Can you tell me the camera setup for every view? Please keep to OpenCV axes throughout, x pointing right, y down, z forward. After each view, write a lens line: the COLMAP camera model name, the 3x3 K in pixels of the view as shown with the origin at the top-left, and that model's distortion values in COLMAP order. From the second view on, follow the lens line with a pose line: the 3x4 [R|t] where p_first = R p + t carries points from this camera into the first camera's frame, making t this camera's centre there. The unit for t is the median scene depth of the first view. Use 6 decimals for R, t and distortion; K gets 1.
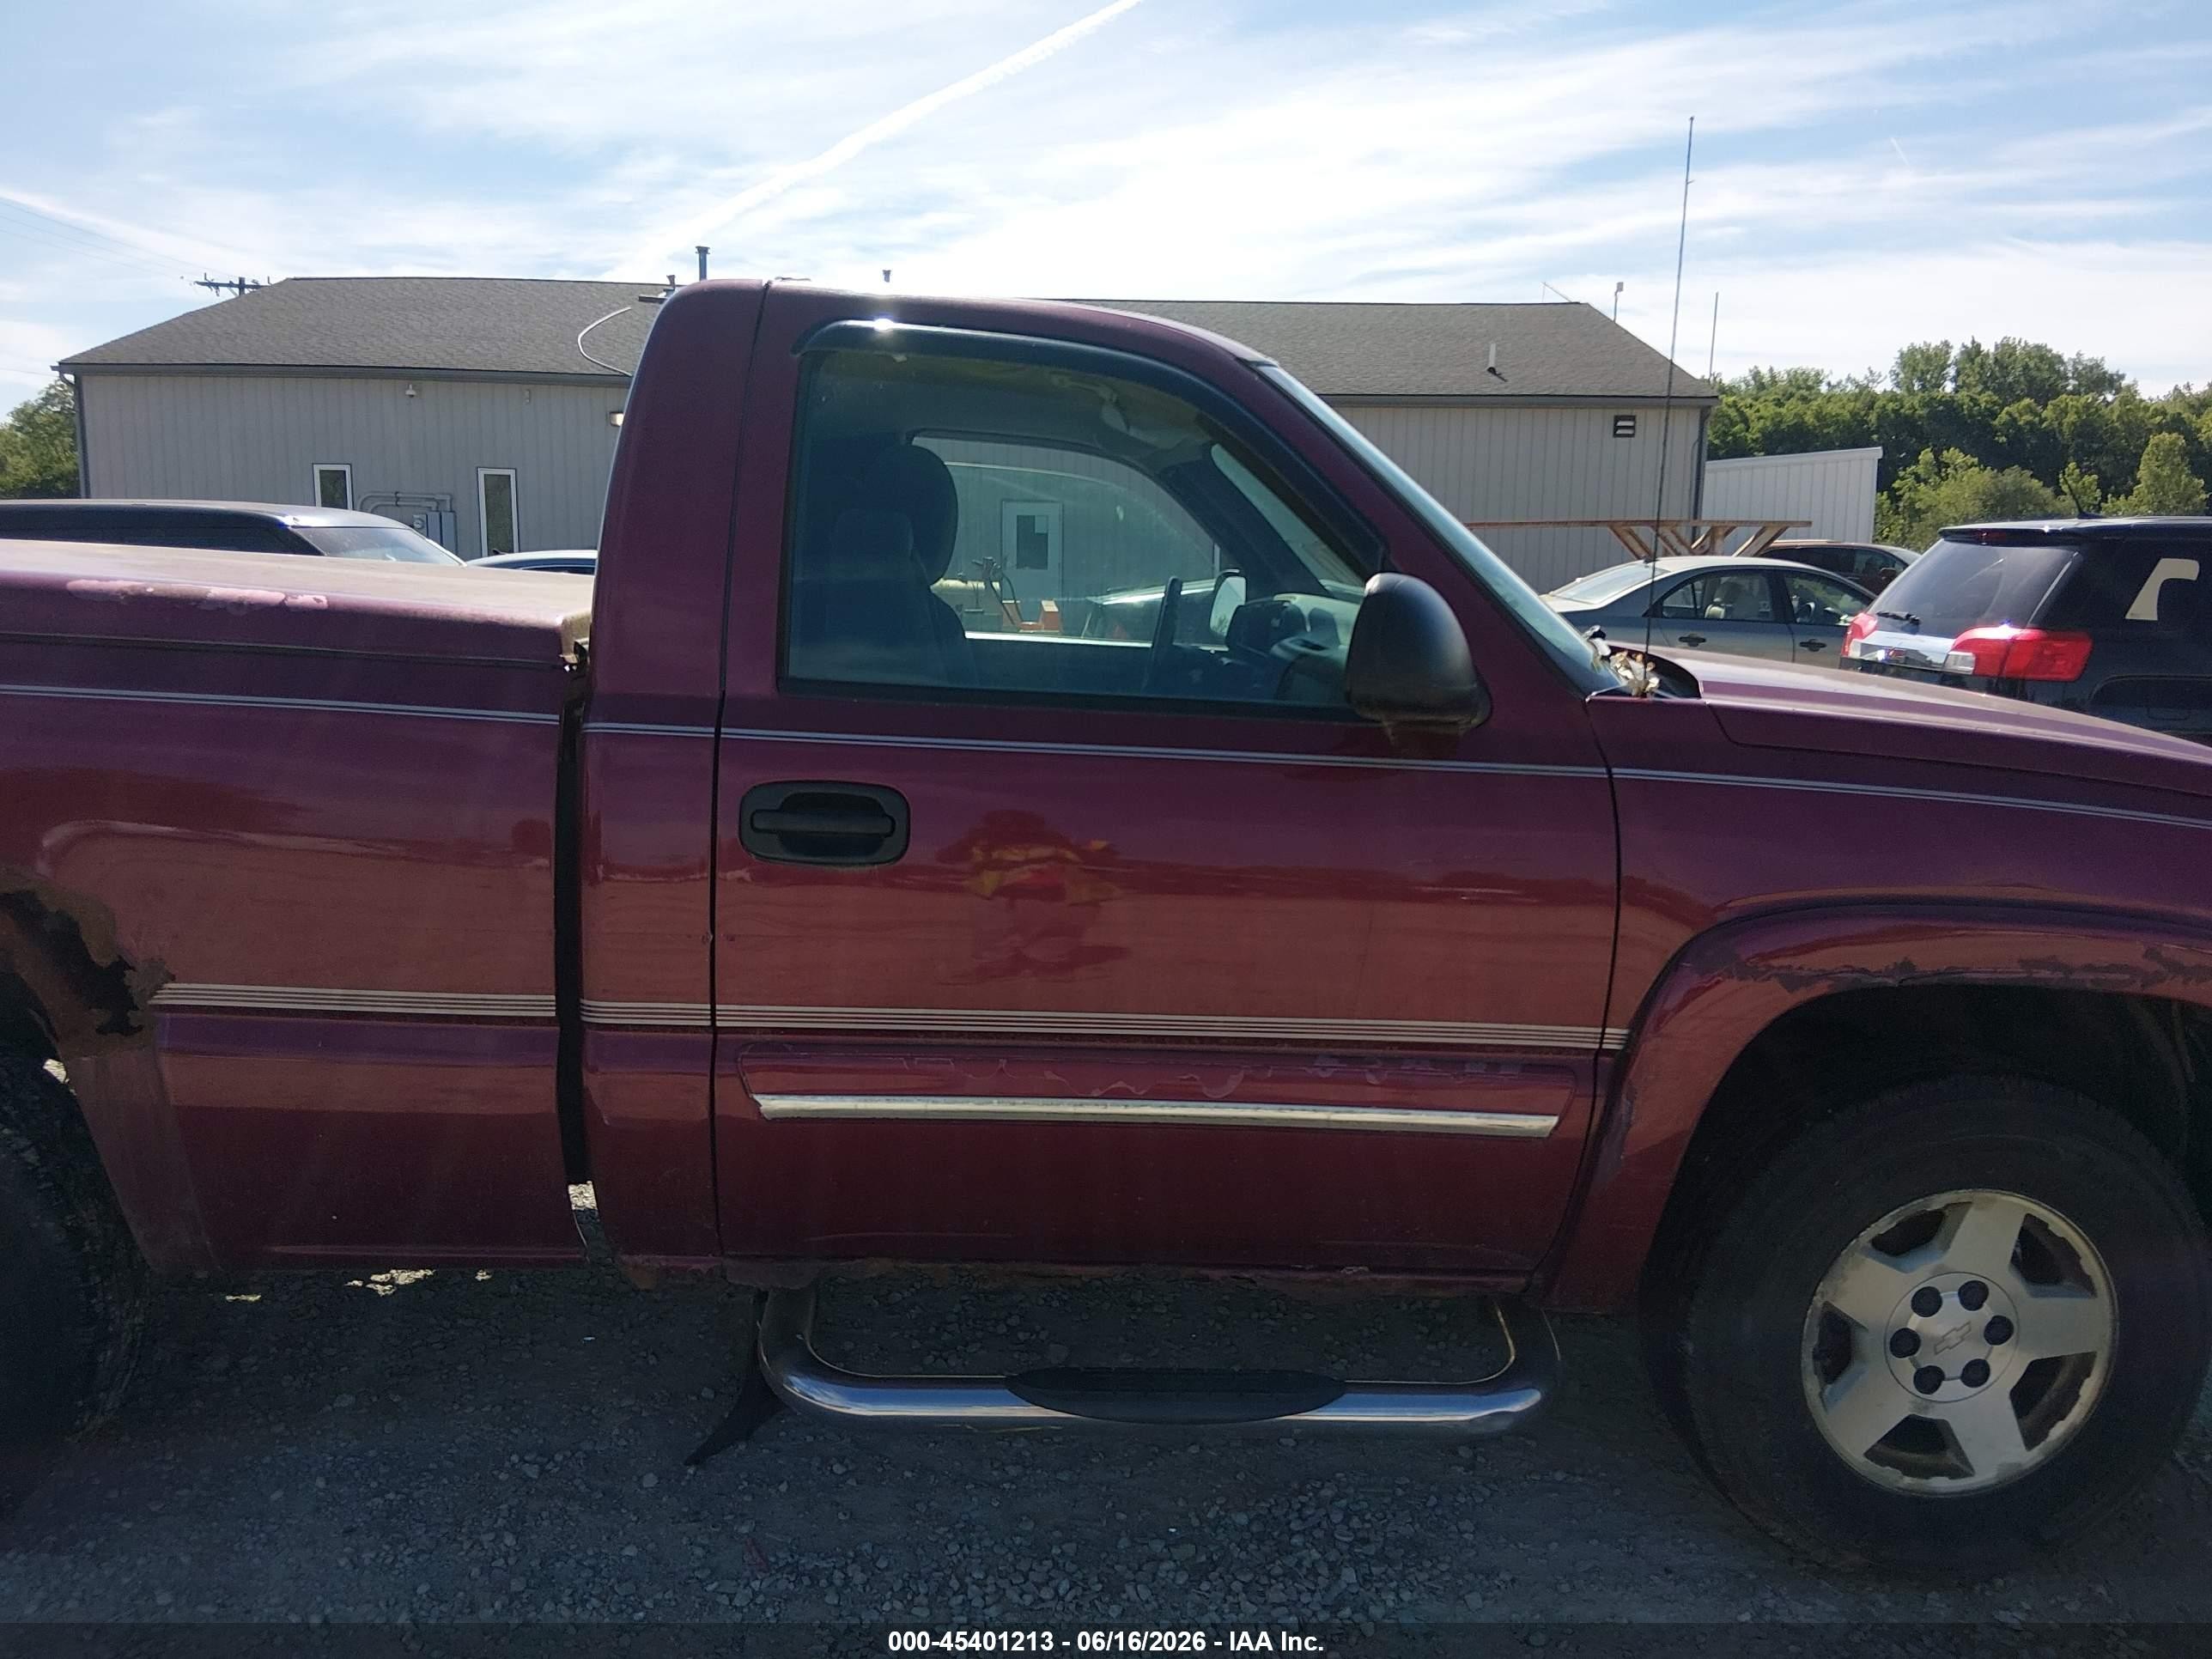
lens RADIAL K [[1728.0, 0, 1106.0], [0, 1728.0, 829.5], [0, 0, 1]] dist [0.127324, -0.227988]
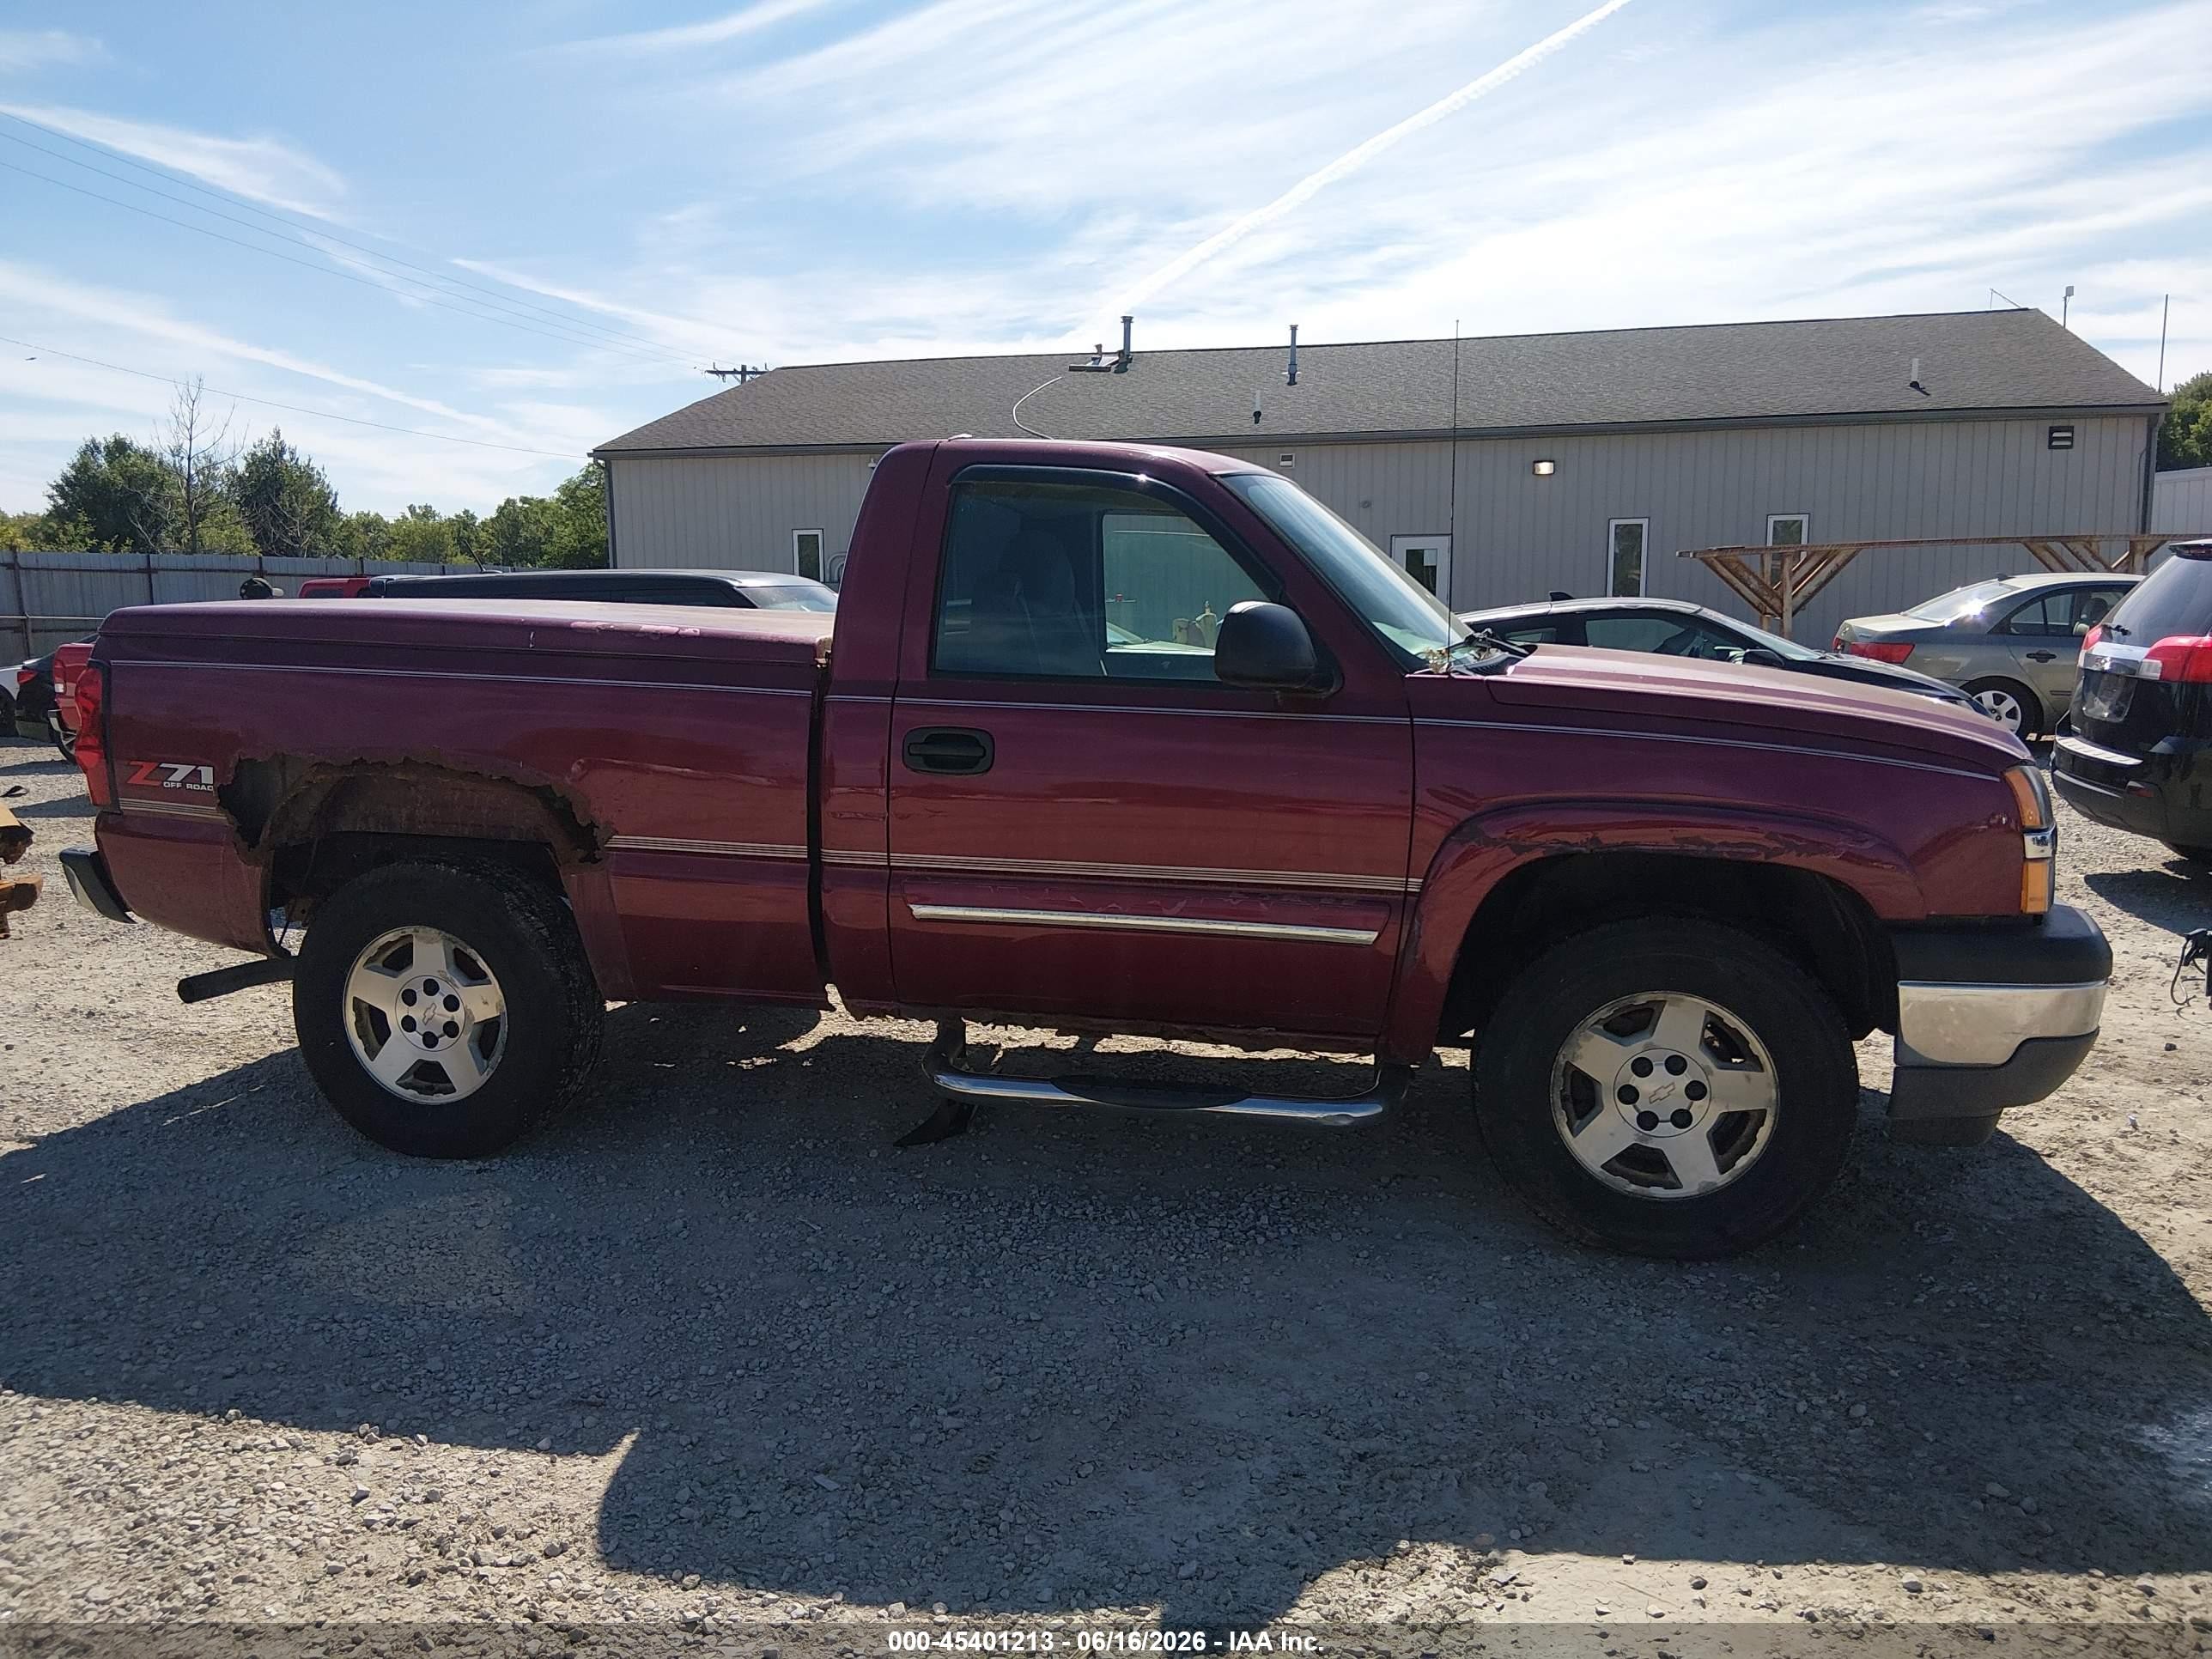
lens RADIAL K [[1710.6, 0, 1077.7], [0, 1710.6, 820.6], [0, 0, 1]] dist [0.108371, -0.204220]
pose [[0.965512, 0.009159, -0.260199, 0.380911], [-0.015438, 0.999637, -0.022097, 0.094406], [0.259902, 0.025352, 0.965302, -0.584643]]
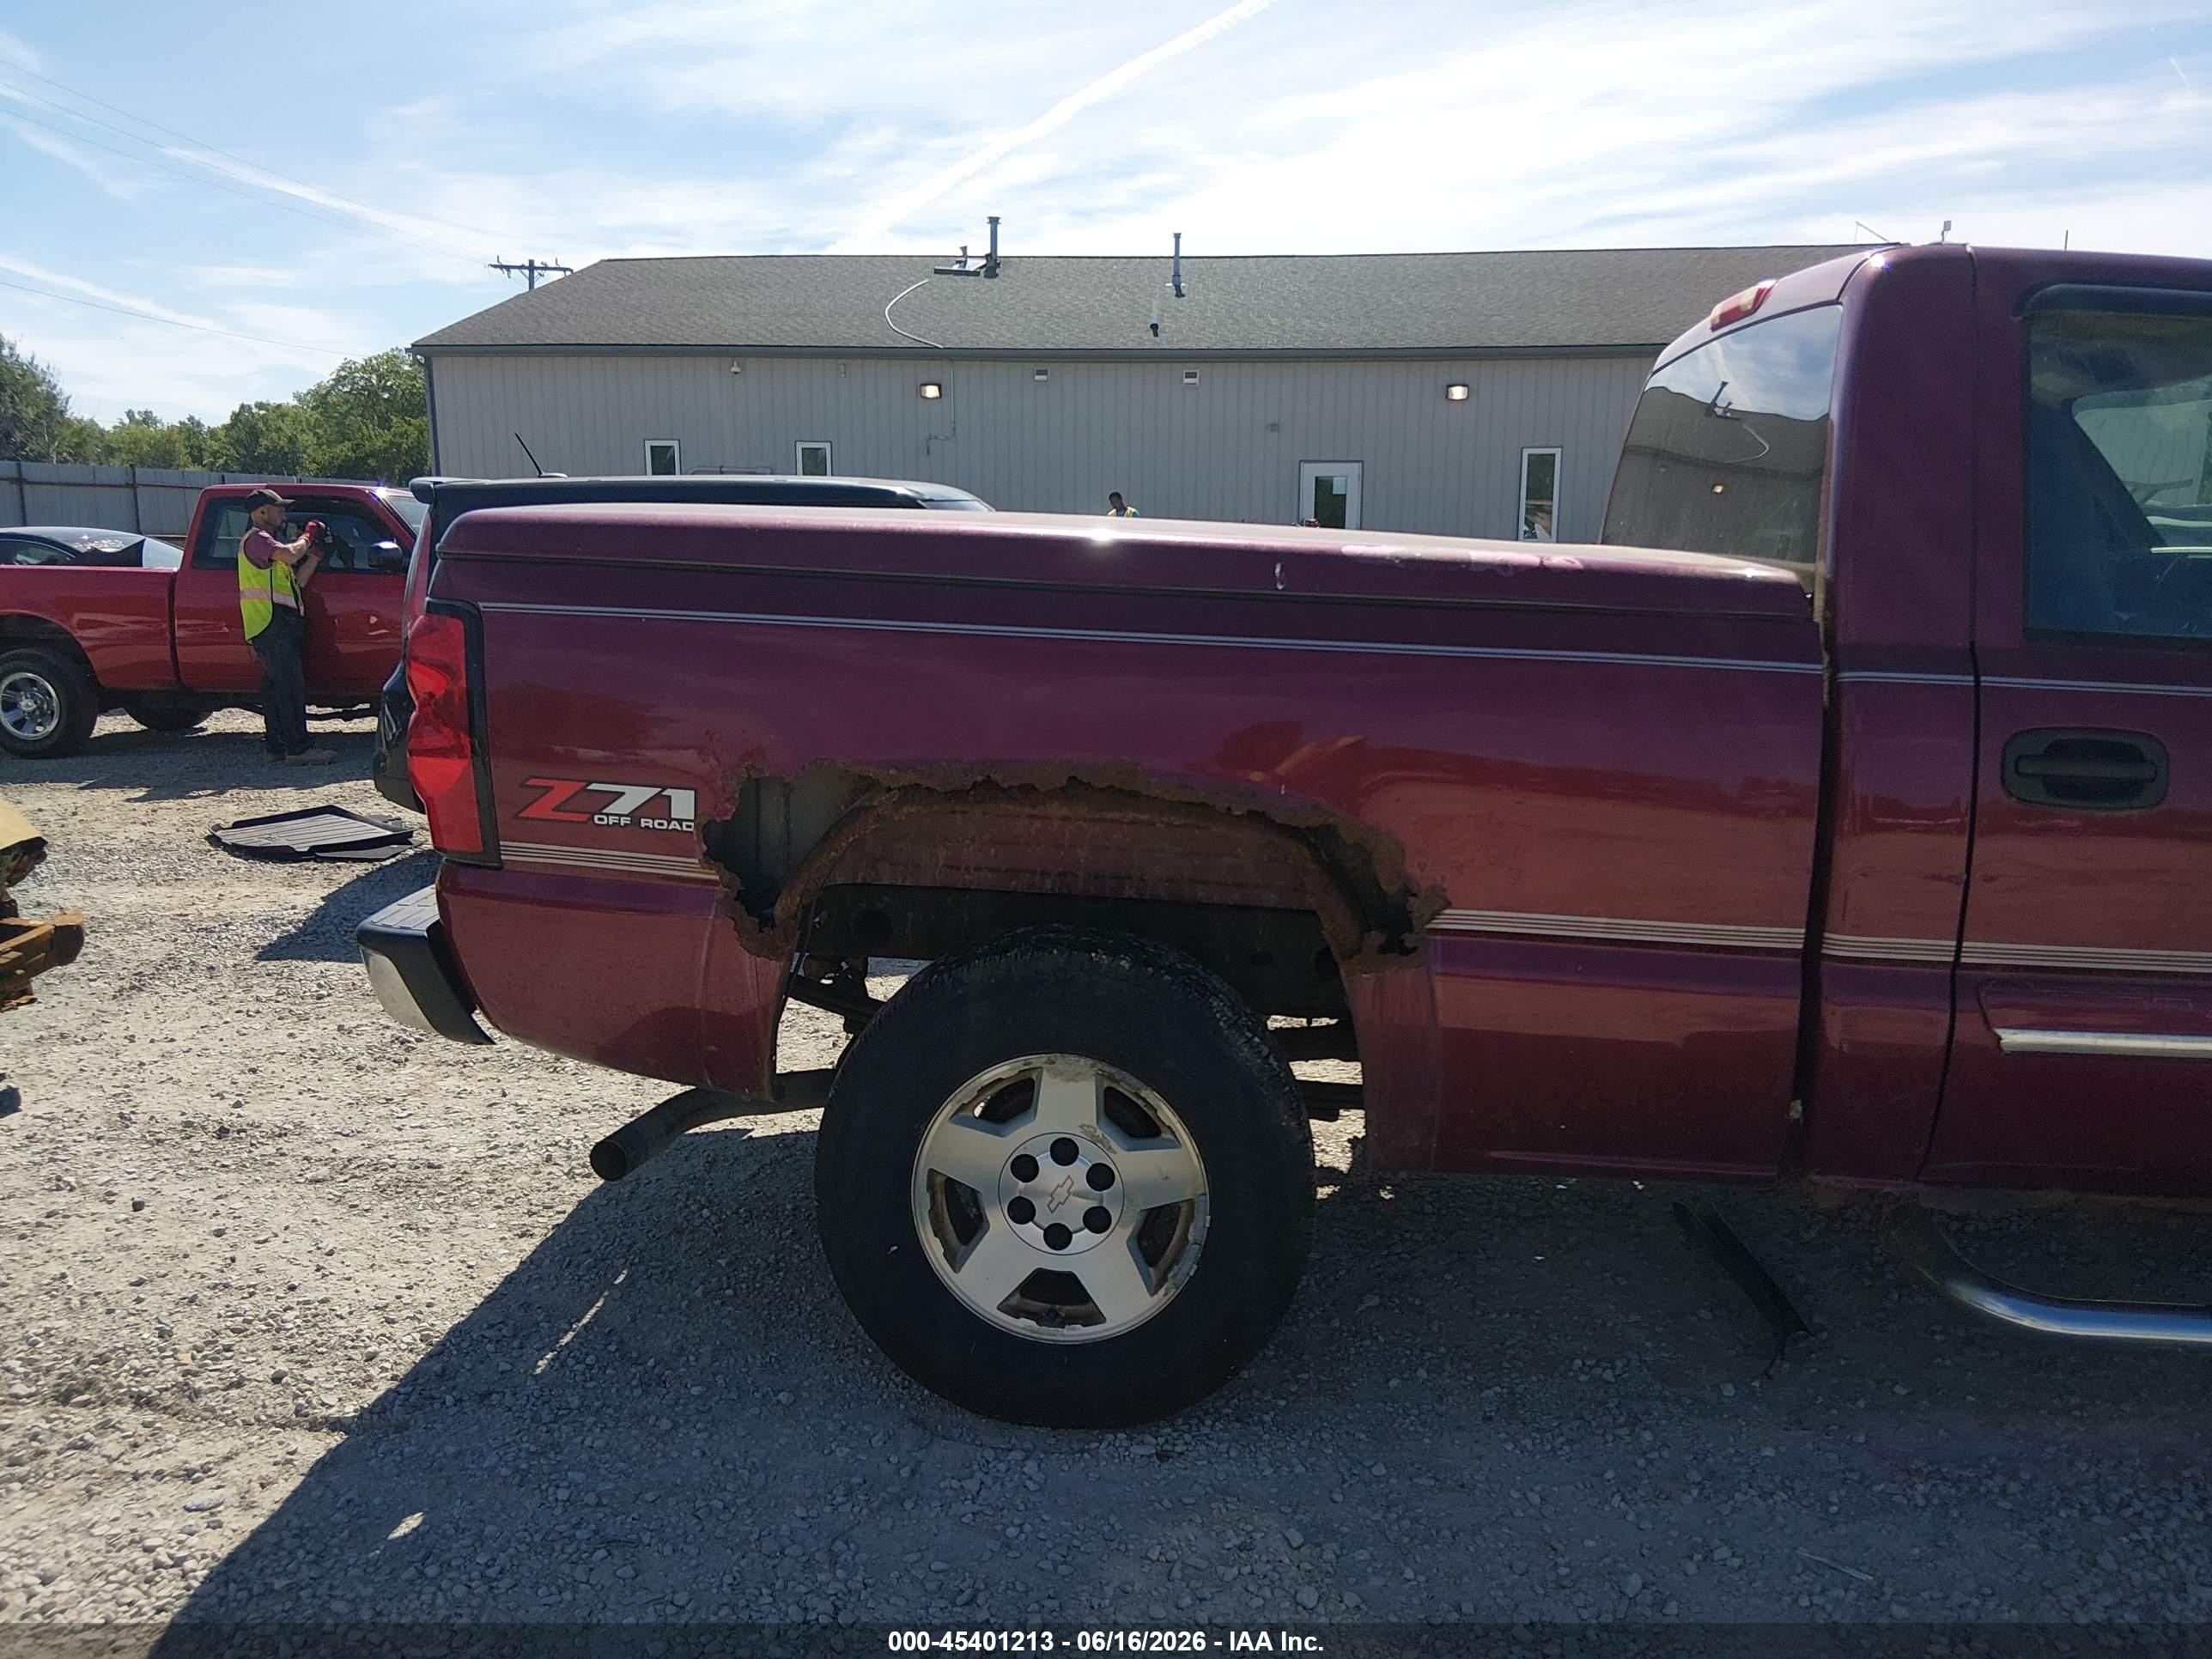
lens RADIAL K [[1731.8, 0, 1092.8], [0, 1731.8, 846.1], [0, 0, 1]] dist [0.121625, -0.229082]
pose [[0.991184, 0.013454, -0.131804, -0.551508], [-0.009625, 0.999514, 0.029643, 0.015397], [0.132139, -0.028113, 0.990832, -0.106665]]
